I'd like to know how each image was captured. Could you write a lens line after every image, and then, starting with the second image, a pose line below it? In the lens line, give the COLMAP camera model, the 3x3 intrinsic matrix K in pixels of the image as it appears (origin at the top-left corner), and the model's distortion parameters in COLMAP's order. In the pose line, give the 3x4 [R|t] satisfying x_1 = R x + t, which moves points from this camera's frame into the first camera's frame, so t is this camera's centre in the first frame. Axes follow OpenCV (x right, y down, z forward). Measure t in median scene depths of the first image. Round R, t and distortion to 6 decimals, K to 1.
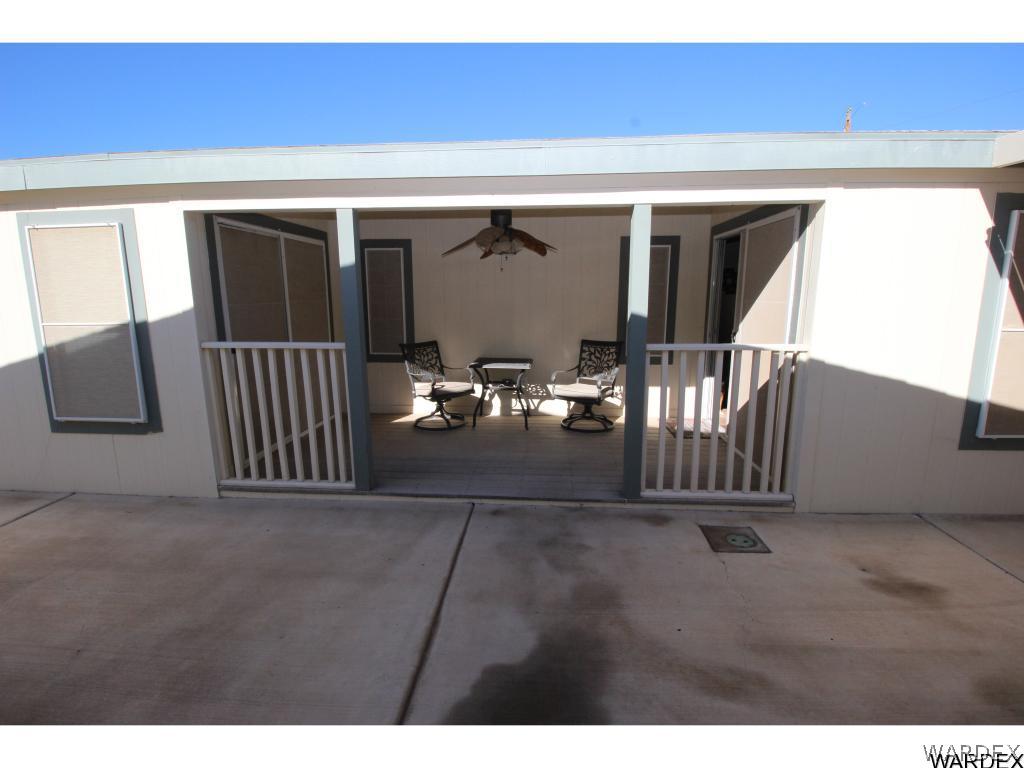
lens RADIAL K [[473.6, 0, 513.5], [0, 473.6, 383.7], [0, 0, 1]] dist [-0.010446, -0.001950]
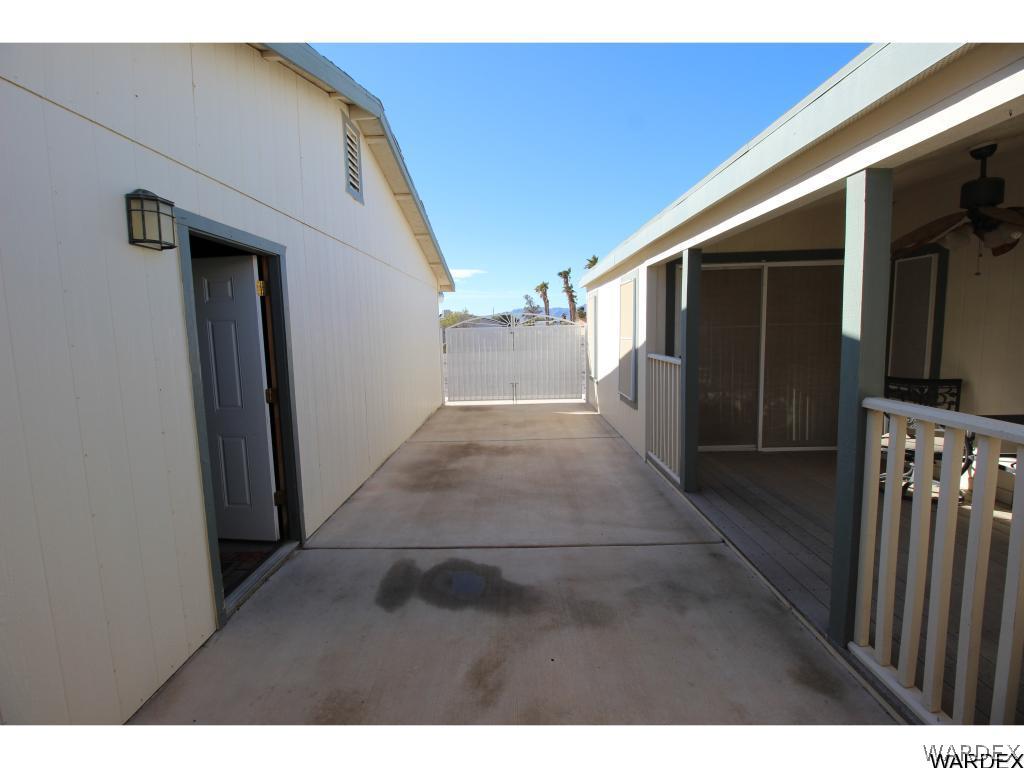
lens RADIAL K [[473.6, 0, 496.8], [0, 473.6, 375.3], [0, 0, 1]] dist [-0.010446, -0.001950]
pose [[0.034728, 0.103421, -0.994031, 0.932399], [-0.158068, 0.982680, 0.096717, -0.103489], [0.986817, 0.153765, 0.050474, 0.547104]]
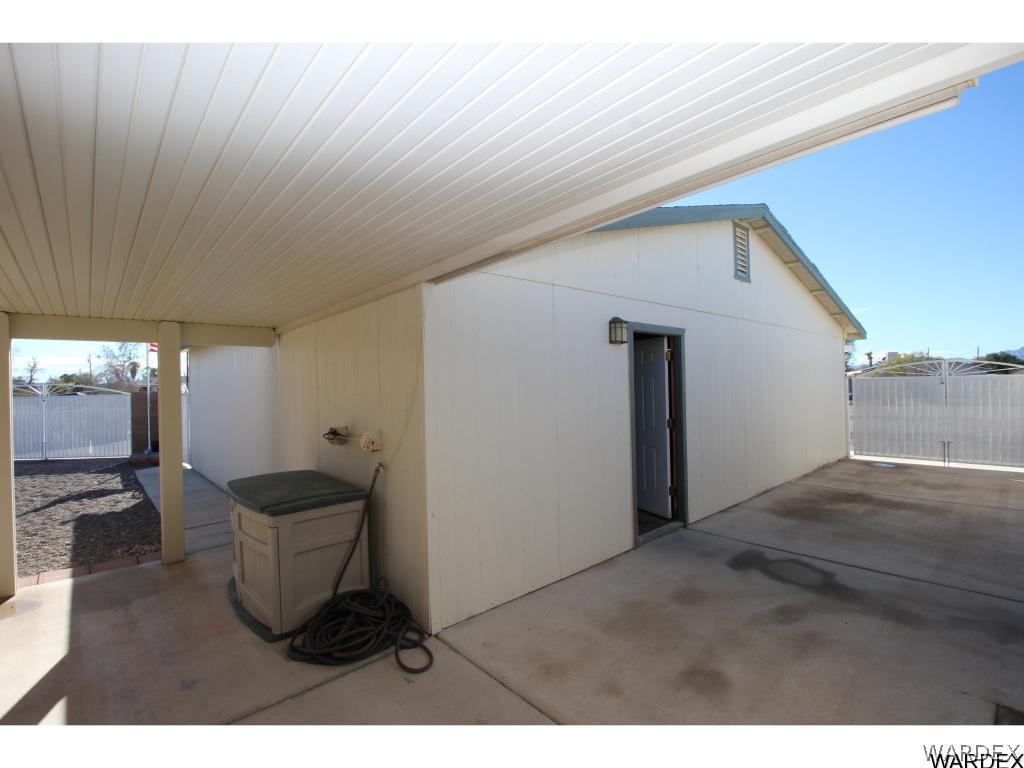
lens RADIAL K [[473.6, 0, 510.6], [0, 473.6, 380.6], [0, 0, 1]] dist [-0.010446, -0.001950]
pose [[-0.689902, 0.014681, -0.723754, 1.475407], [-0.112031, 0.985584, 0.126783, -0.175148], [0.715181, 0.168551, -0.678311, 0.815714]]
